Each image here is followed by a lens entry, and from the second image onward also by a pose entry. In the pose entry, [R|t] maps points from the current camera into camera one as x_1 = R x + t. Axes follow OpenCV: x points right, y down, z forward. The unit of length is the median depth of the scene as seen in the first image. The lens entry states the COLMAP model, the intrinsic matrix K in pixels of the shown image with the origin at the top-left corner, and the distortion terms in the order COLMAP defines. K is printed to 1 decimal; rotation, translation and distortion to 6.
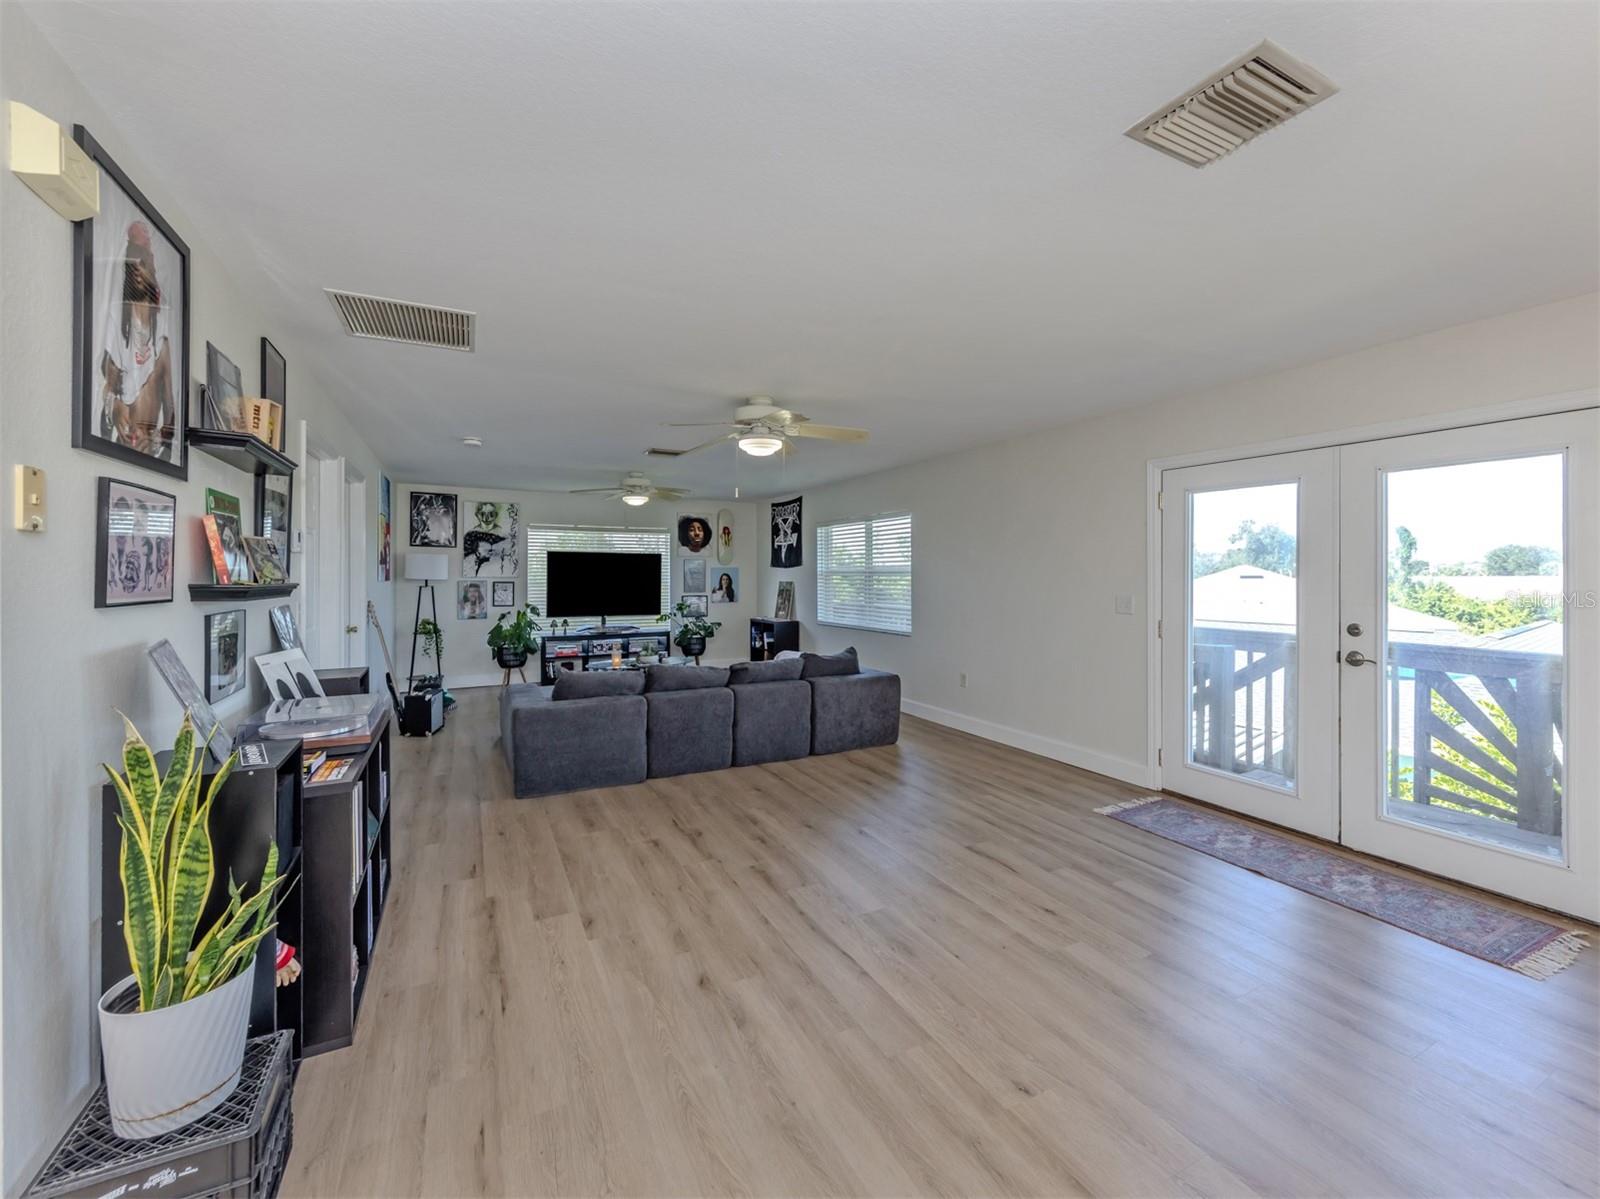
lens RADIAL K [[734.6, 0, 806.5], [0, 734.6, 544.9], [0, 0, 1]] dist [0.003116, -0.000104]
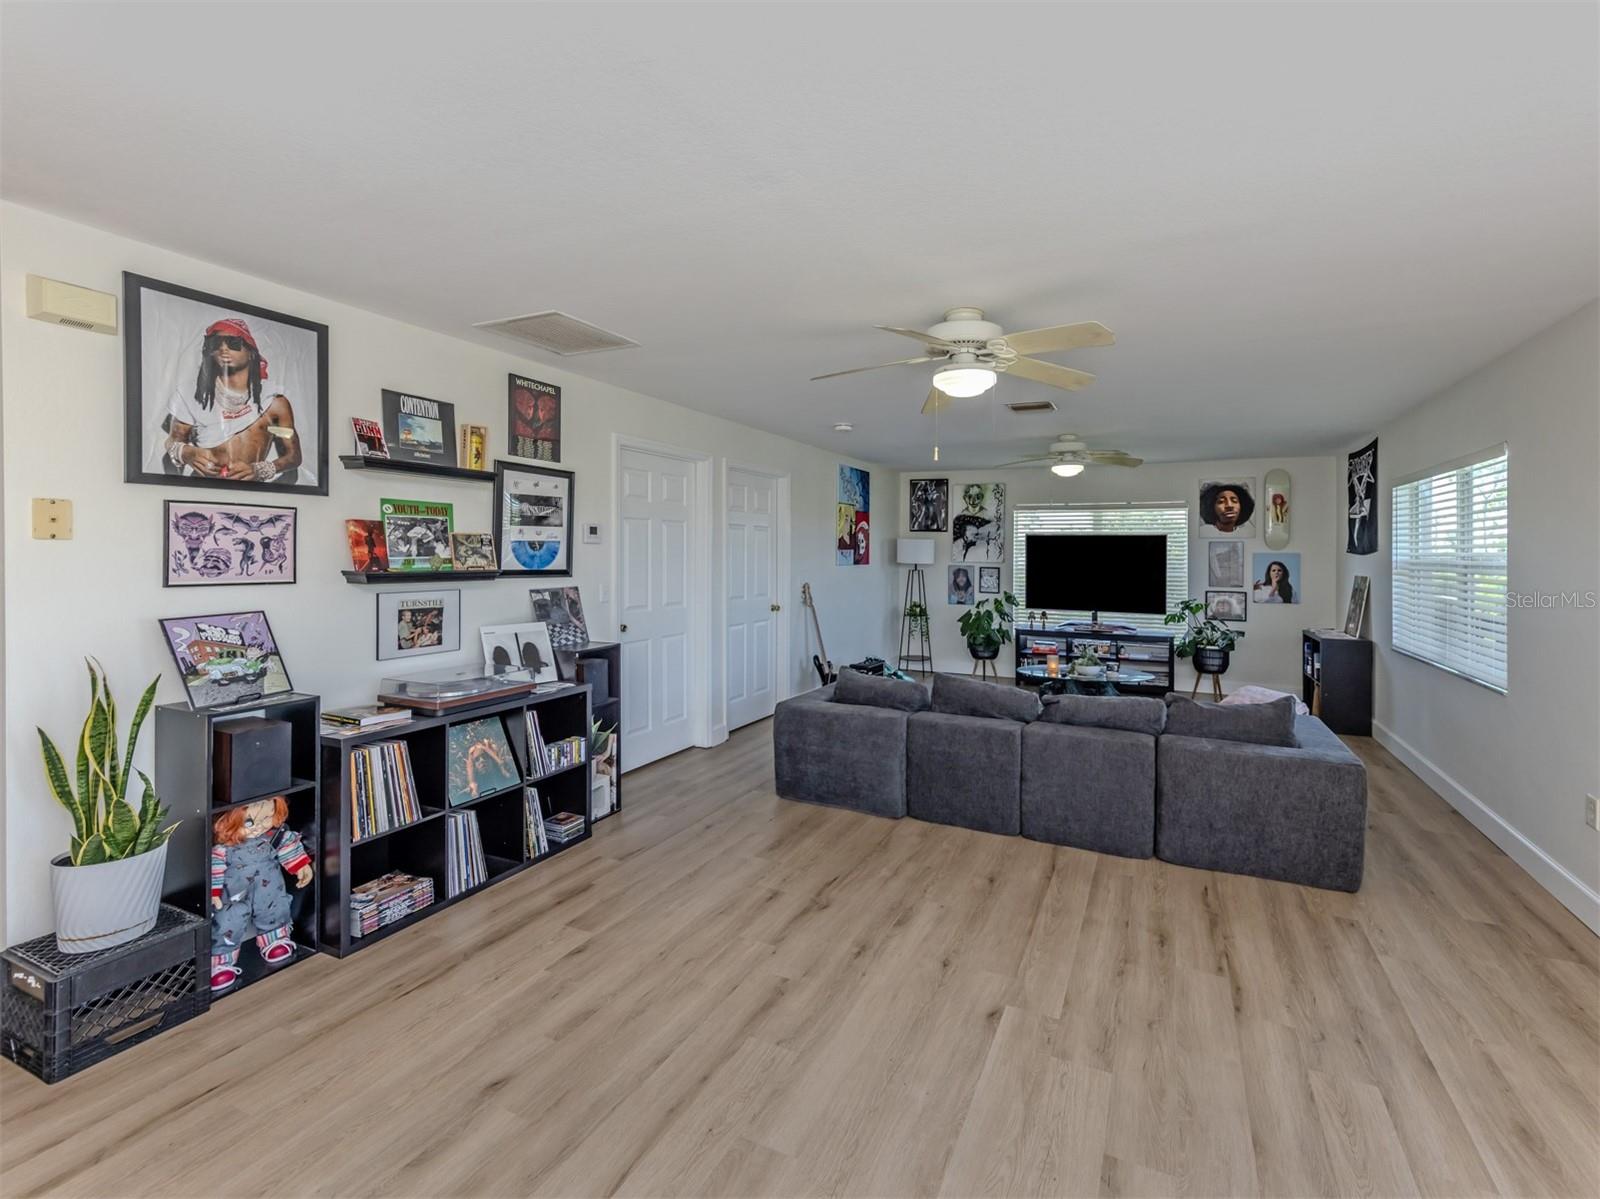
lens RADIAL K [[734.6, 0, 806.5], [0, 734.6, 544.9], [0, 0, 1]] dist [0.003116, -0.000104]
pose [[0.581135, -0.002946, -0.813801, 0.248768], [0.025113, 0.999582, 0.014314, 0.002331], [0.813419, -0.028755, 0.580967, 0.291899]]
